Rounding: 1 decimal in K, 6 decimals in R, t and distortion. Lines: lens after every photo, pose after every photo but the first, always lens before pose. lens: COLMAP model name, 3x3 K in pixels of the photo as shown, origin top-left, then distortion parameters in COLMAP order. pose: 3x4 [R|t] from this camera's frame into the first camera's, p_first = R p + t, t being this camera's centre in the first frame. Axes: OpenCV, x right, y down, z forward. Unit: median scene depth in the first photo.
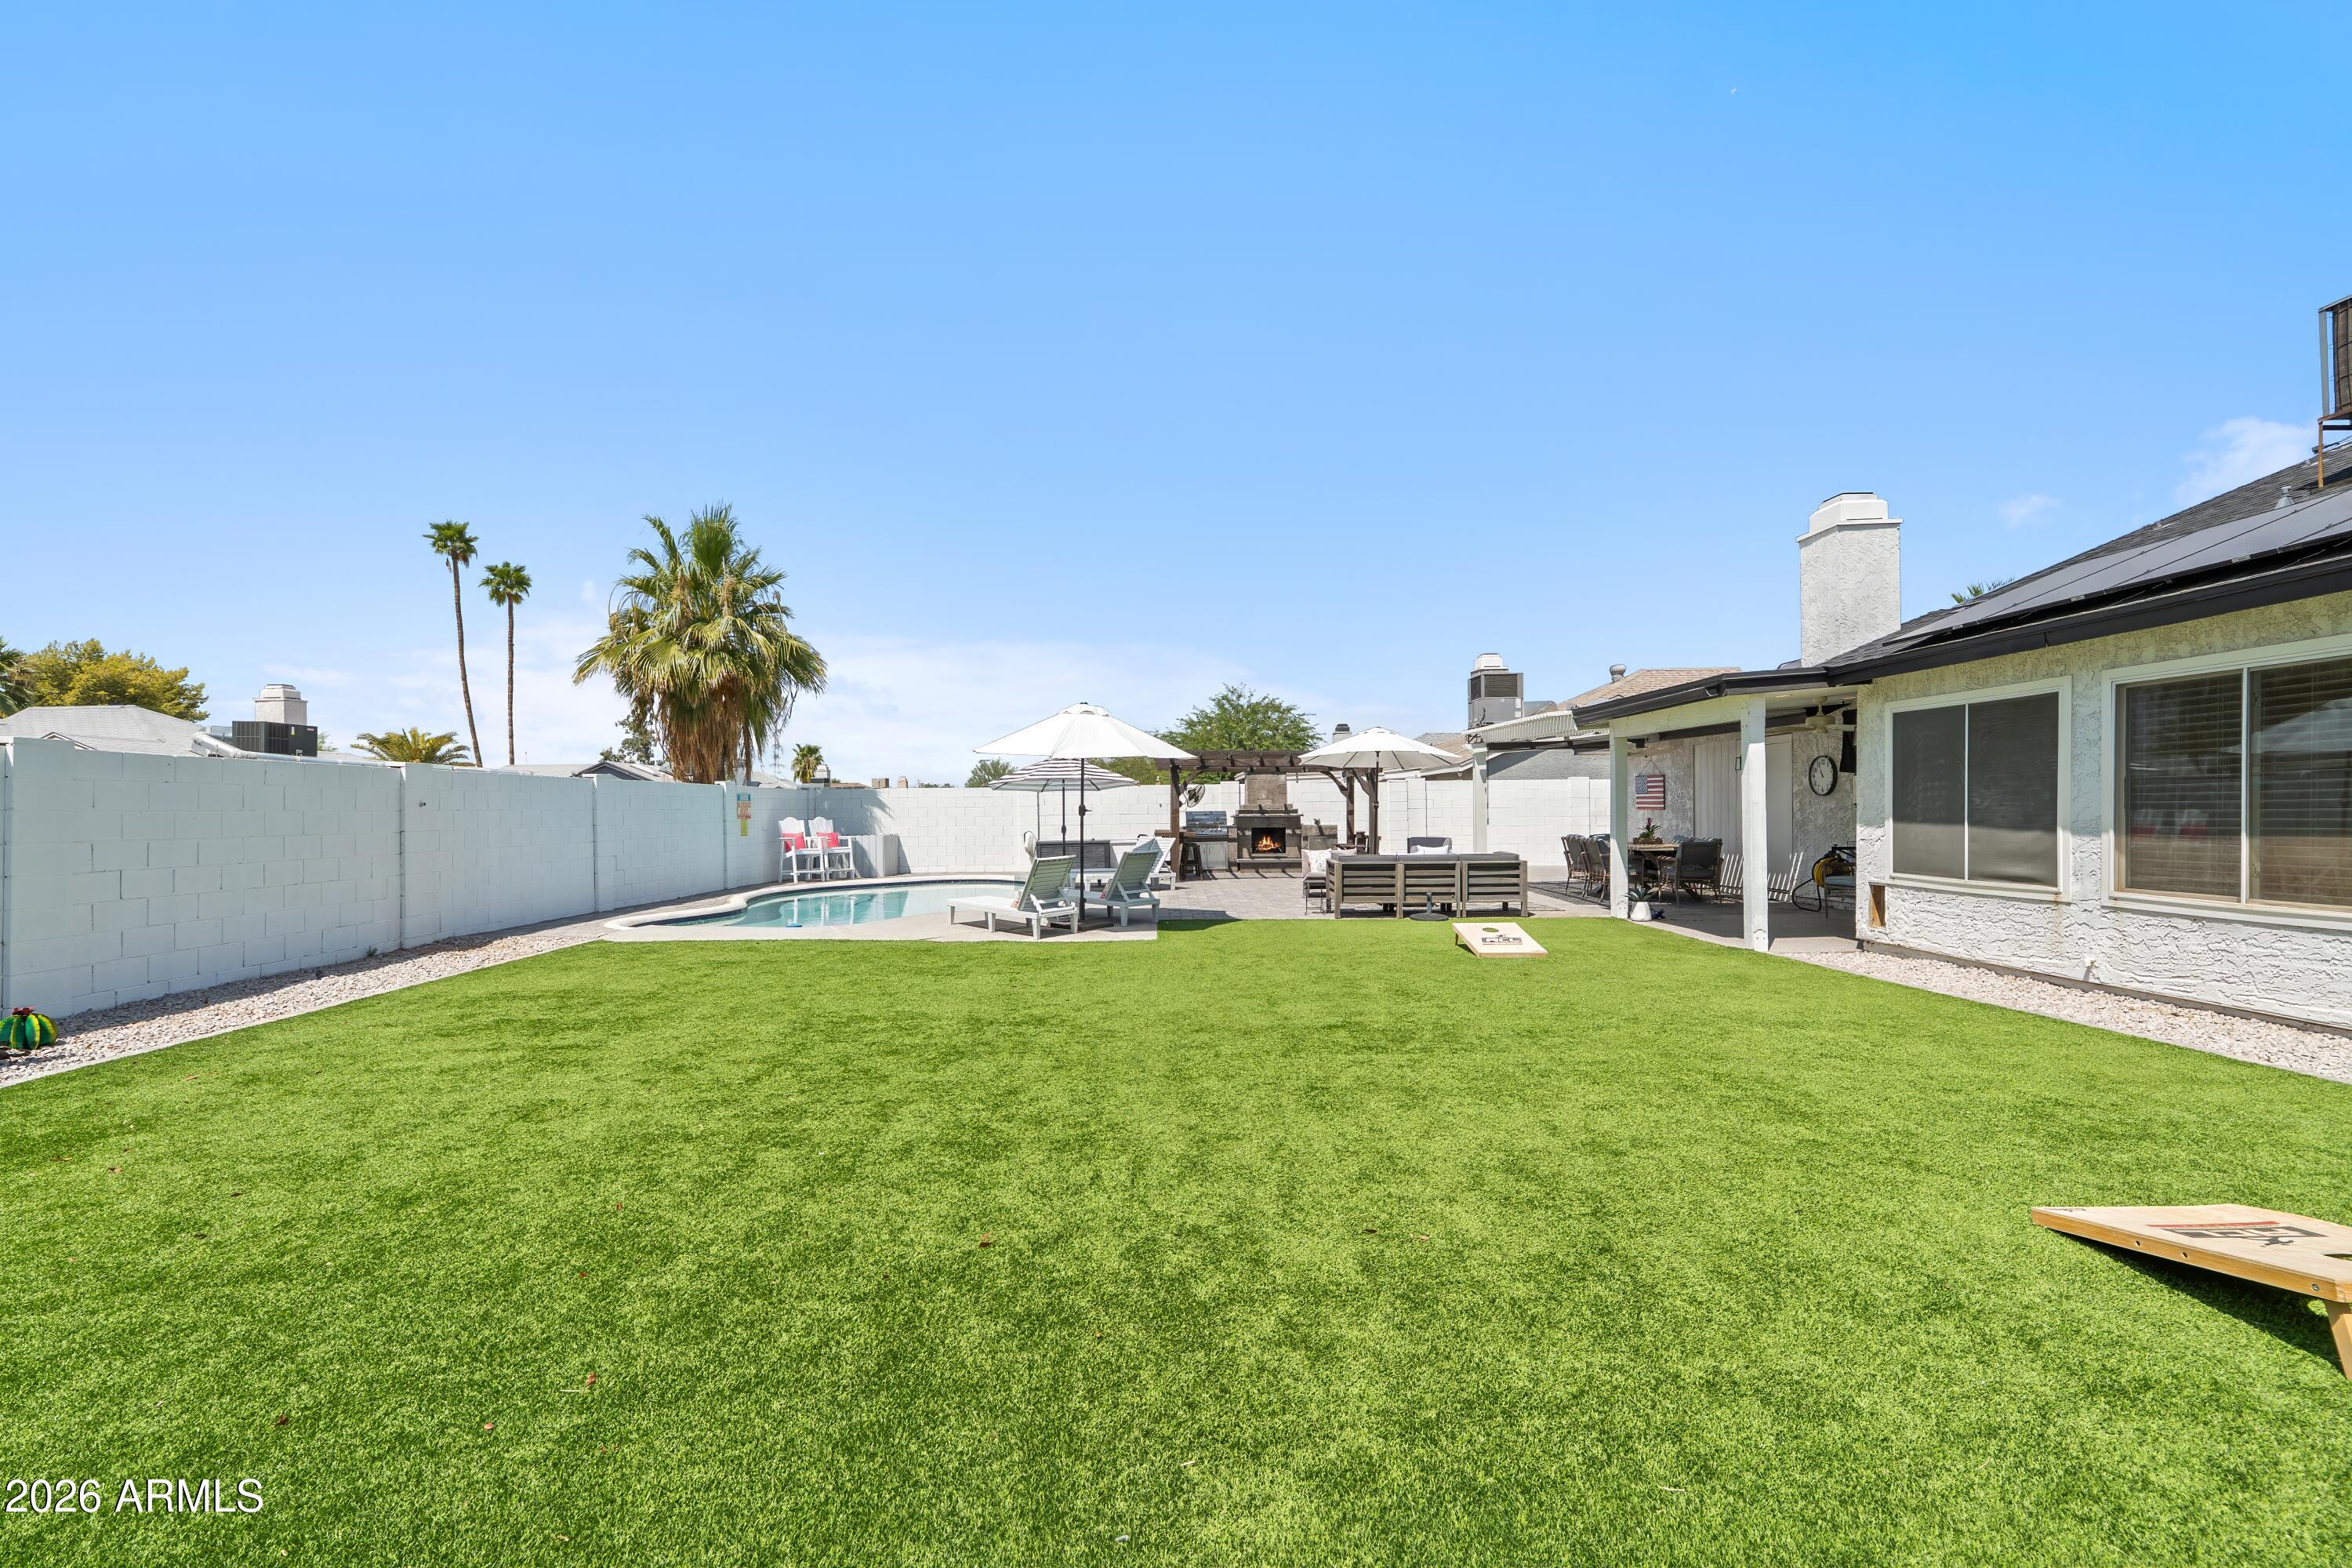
lens RADIAL K [[1068.4, 0, 1169.4], [0, 1068.4, 835.4], [0, 0, 1]] dist [0.001605, -0.000027]
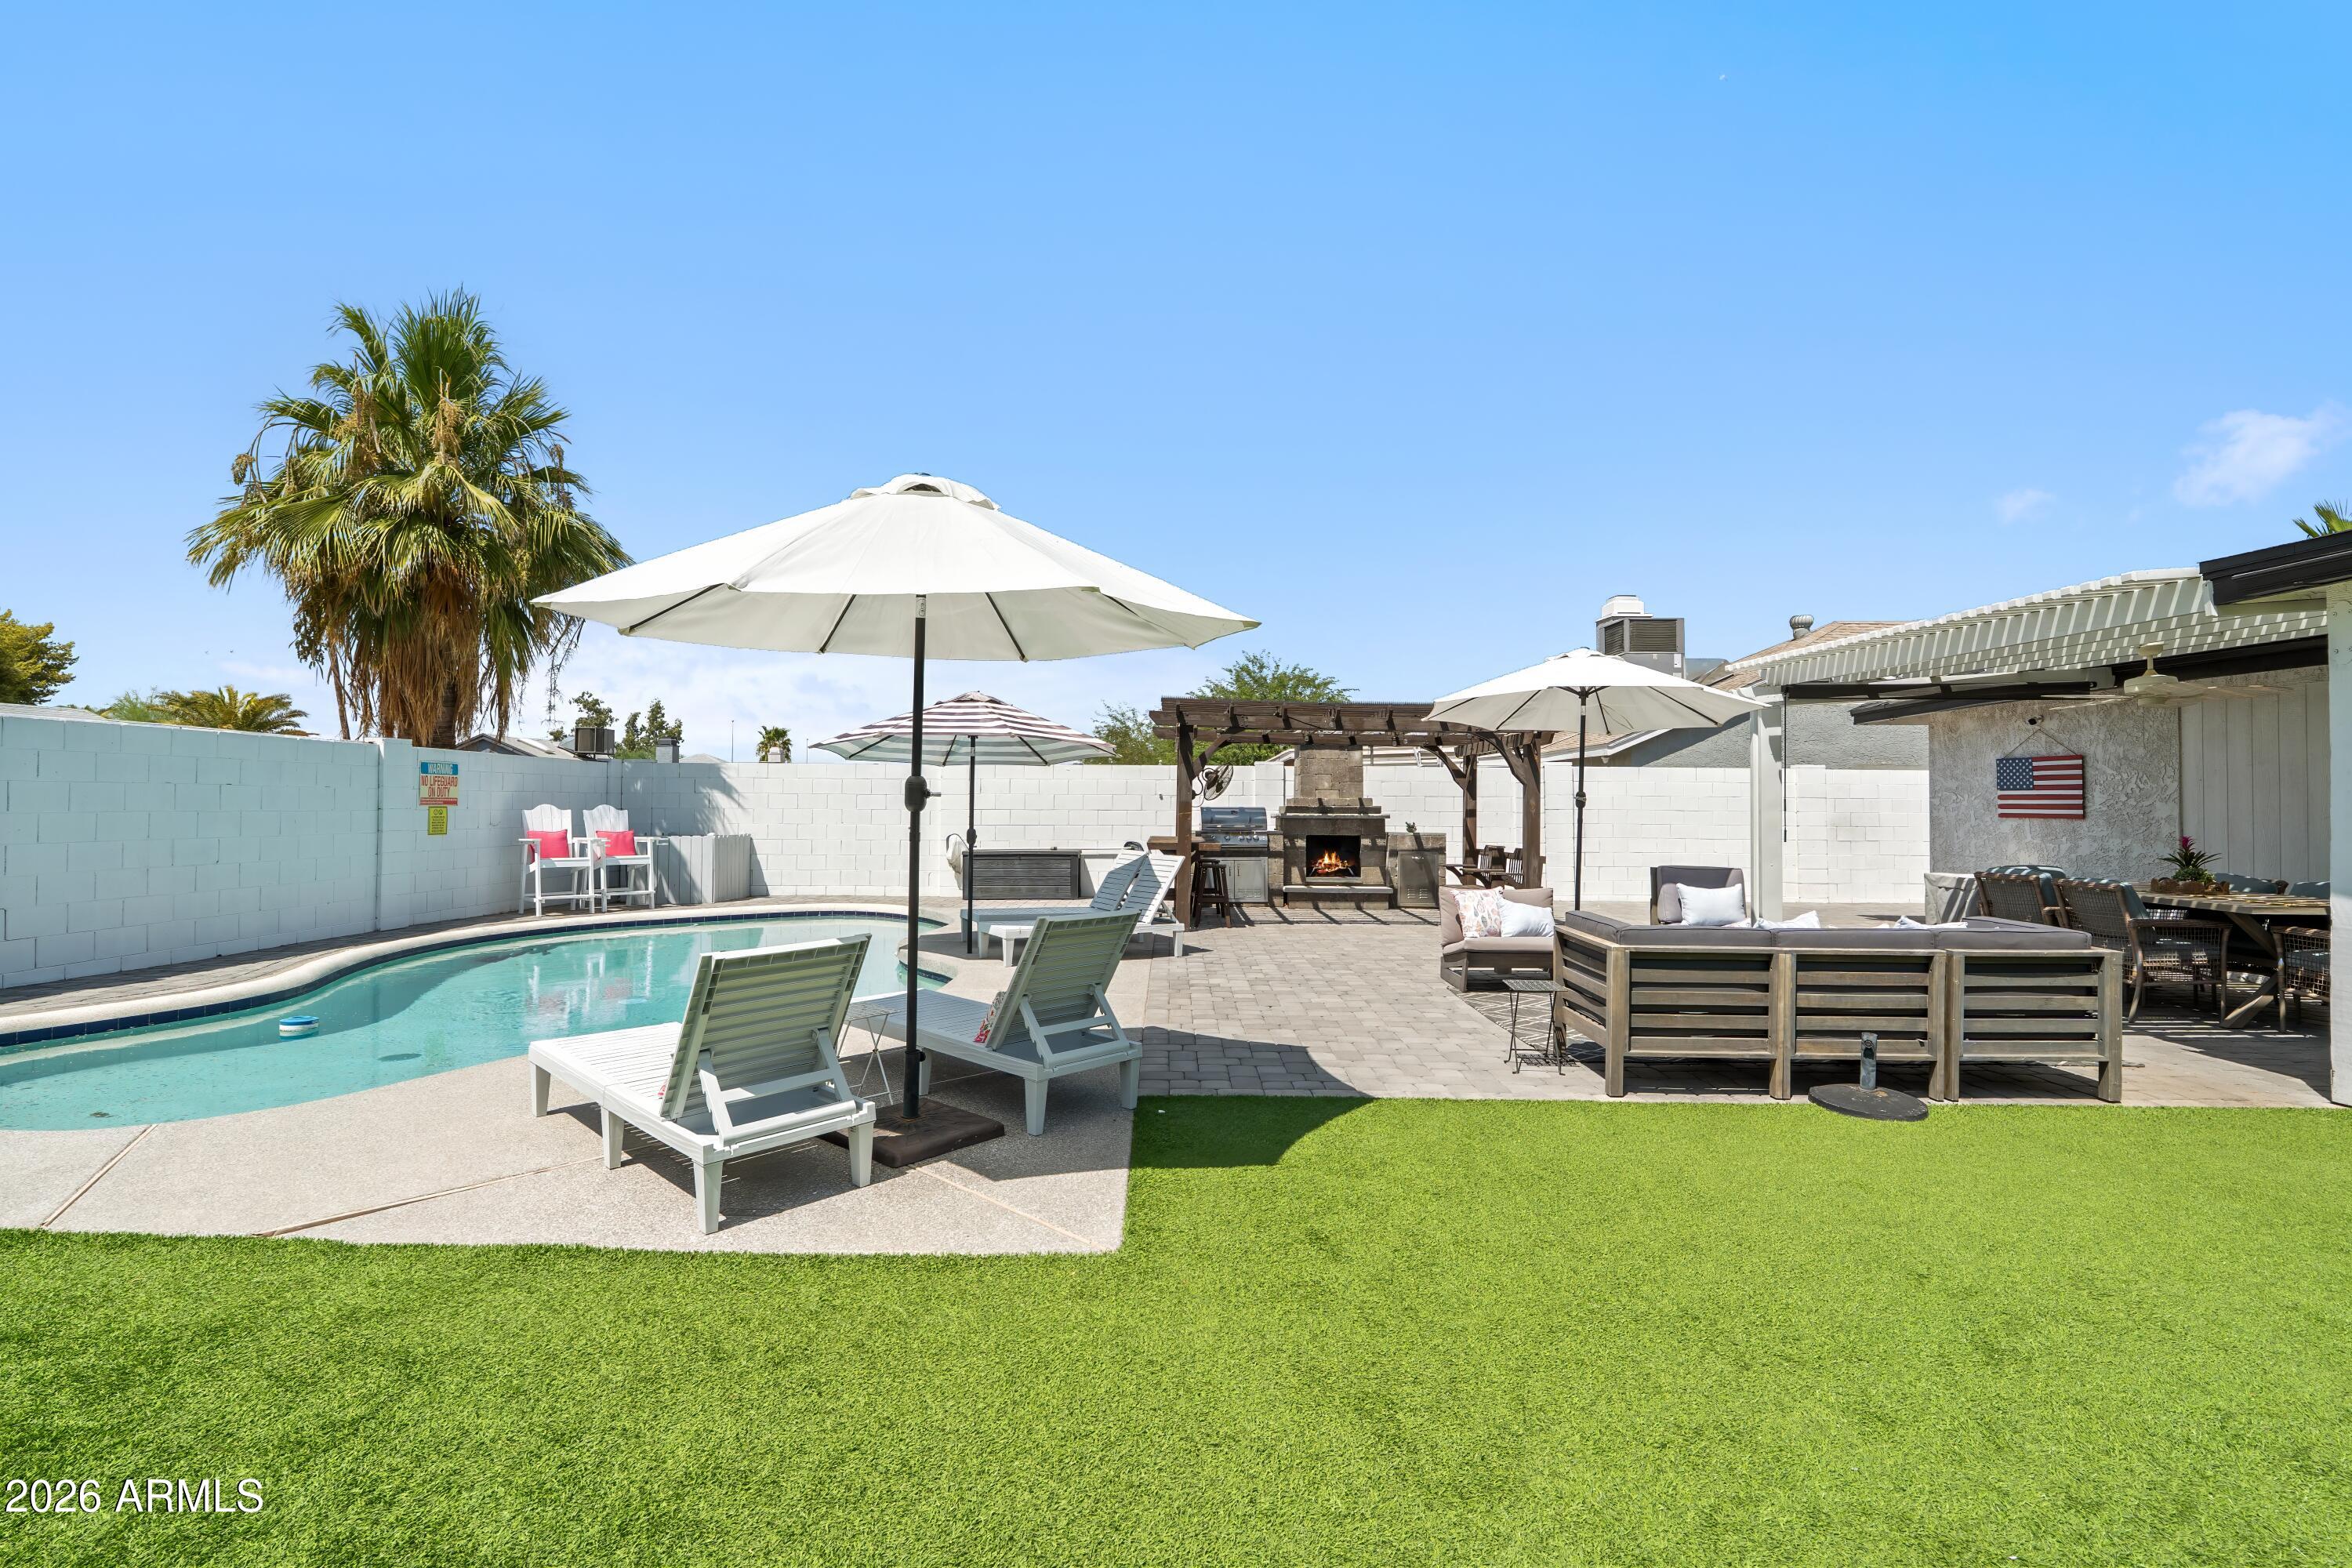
lens RADIAL K [[1108.6, 0, 1175.6], [0, 1108.6, 789.3], [0, 0, 1]] dist [-0.003186, 0.000409]
pose [[0.999831, 0.018357, 0.001326, -0.000442], [-0.018290, 0.999037, -0.039871, -0.007009], [-0.002056, 0.039840, 0.999204, 0.365719]]
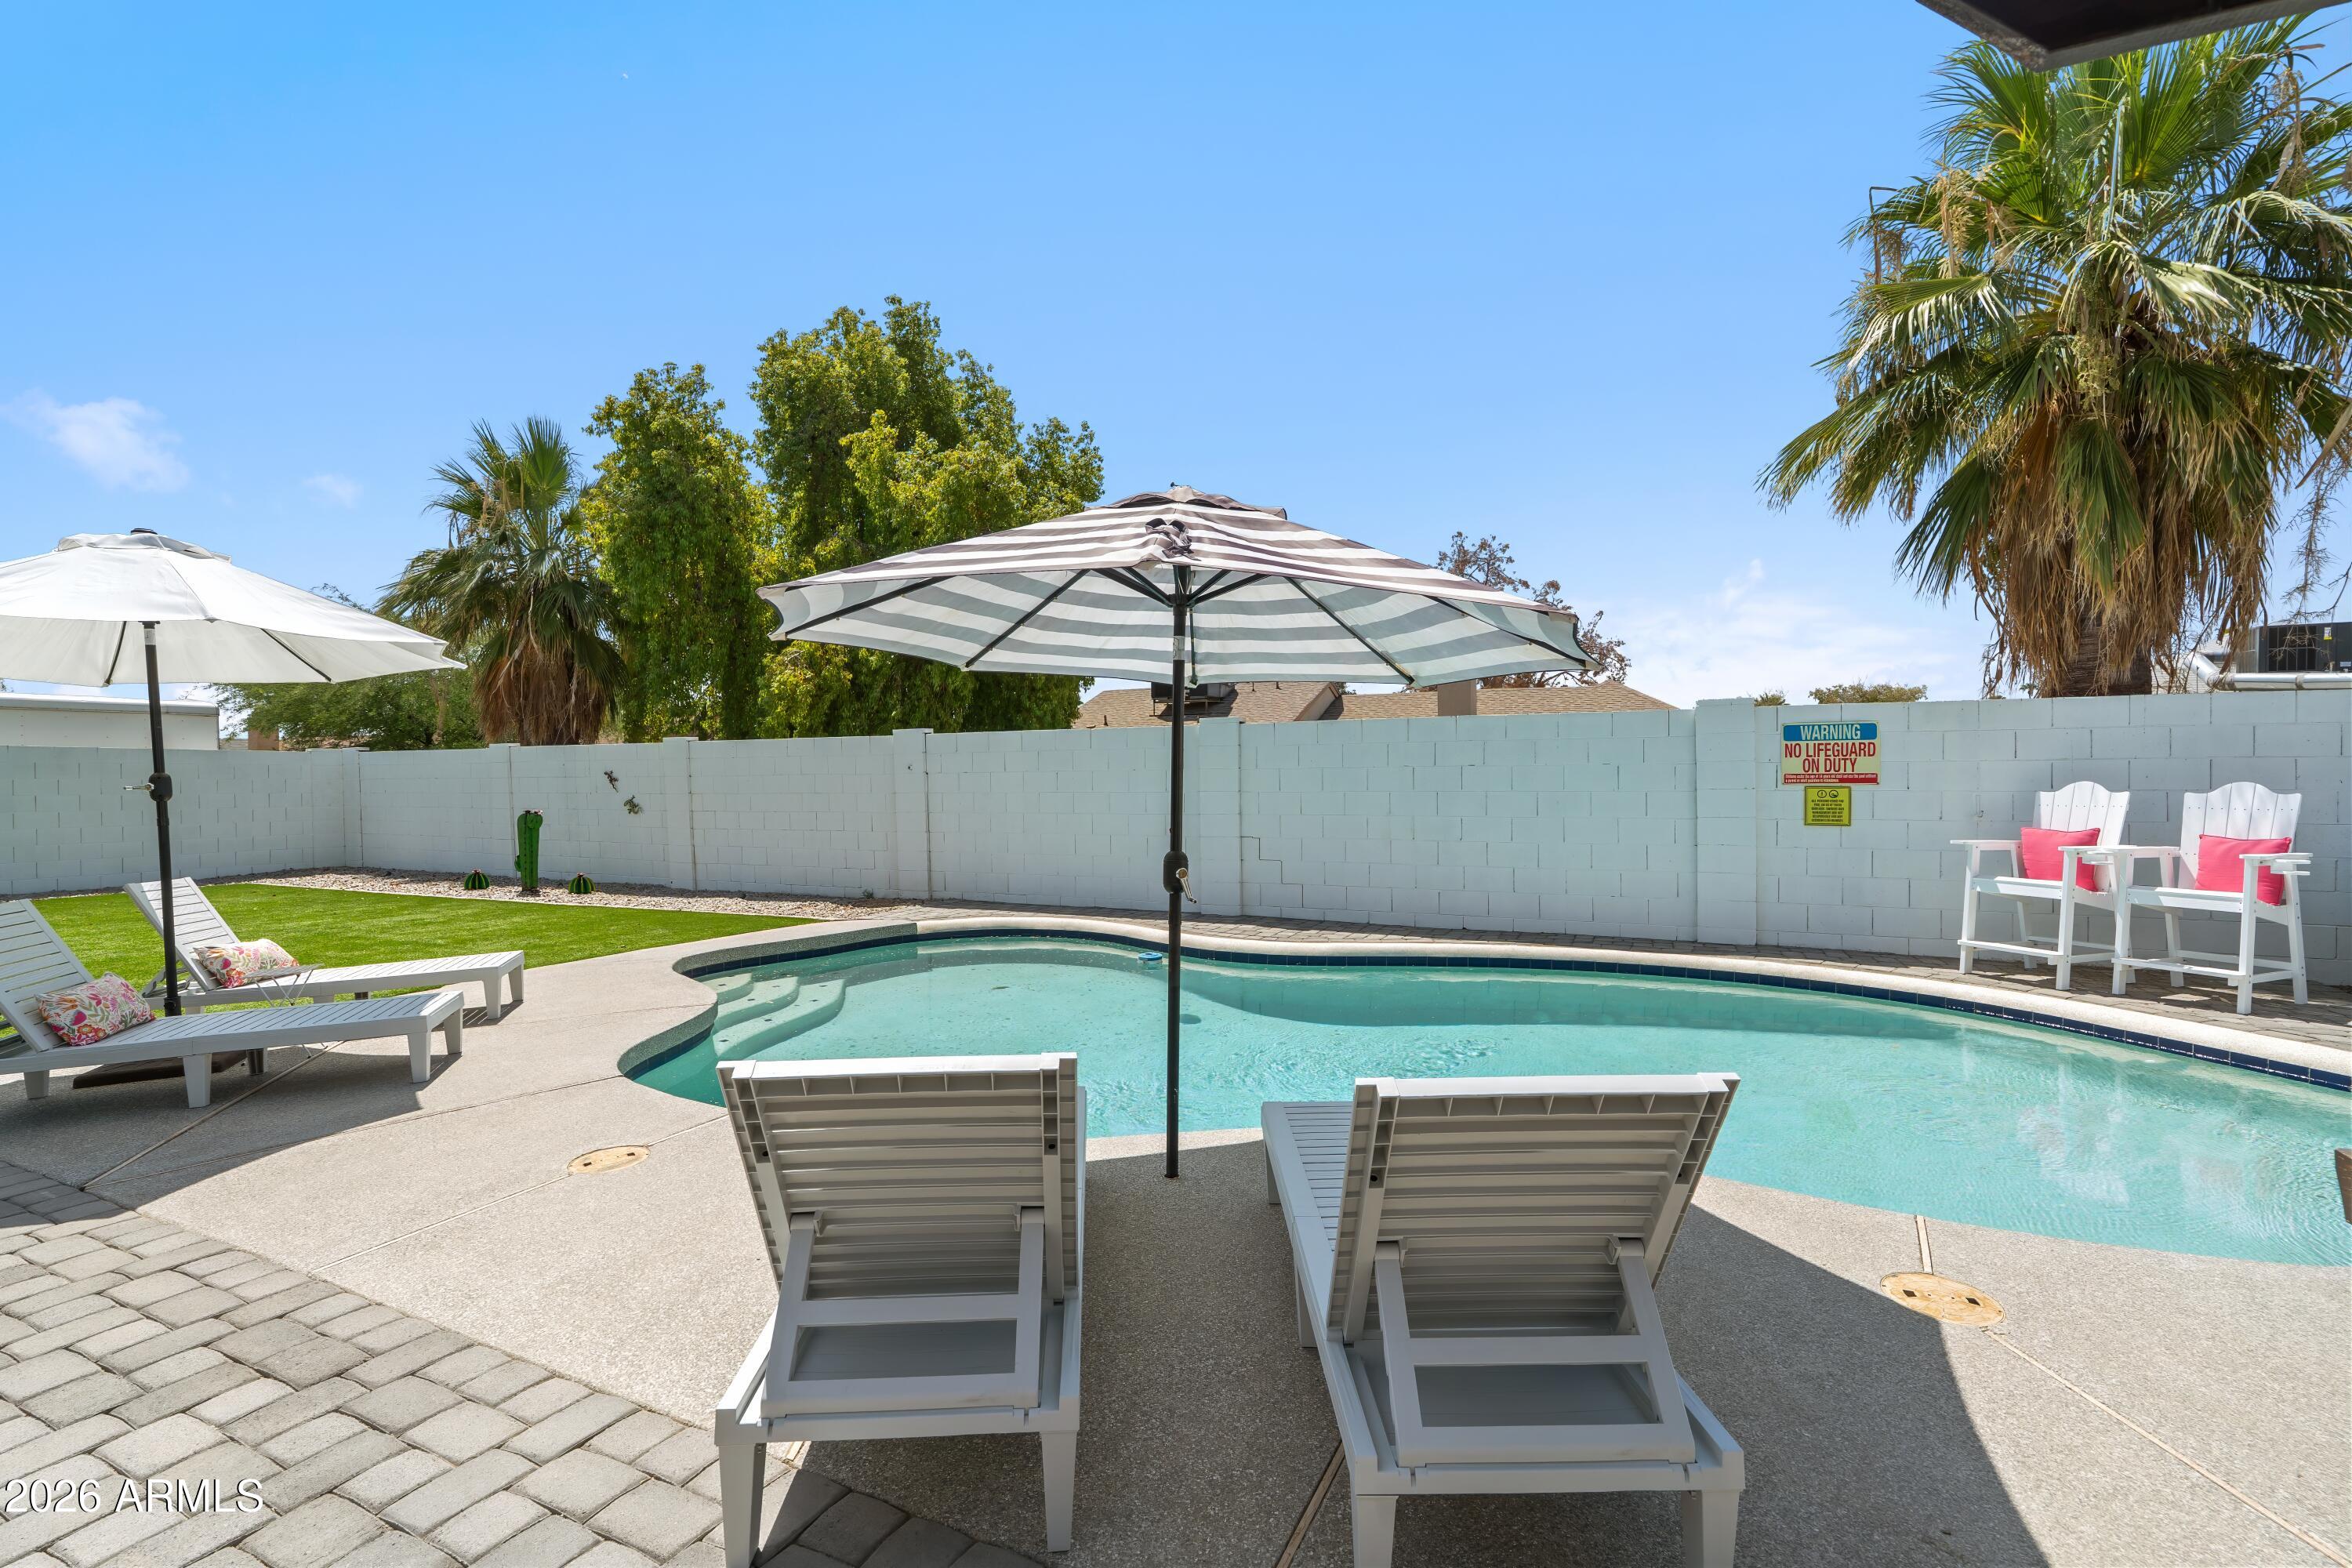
lens RADIAL K [[1042.4, 0, 1169.9], [0, 1042.4, 780.5], [0, 0, 1]] dist [-0.000851, -0.000305]
pose [[-0.436028, 0.015995, -0.899791, 0.060443], [-0.010434, 0.999685, 0.022827, -0.021406], [0.899873, 0.019341, -0.435724, 0.864315]]
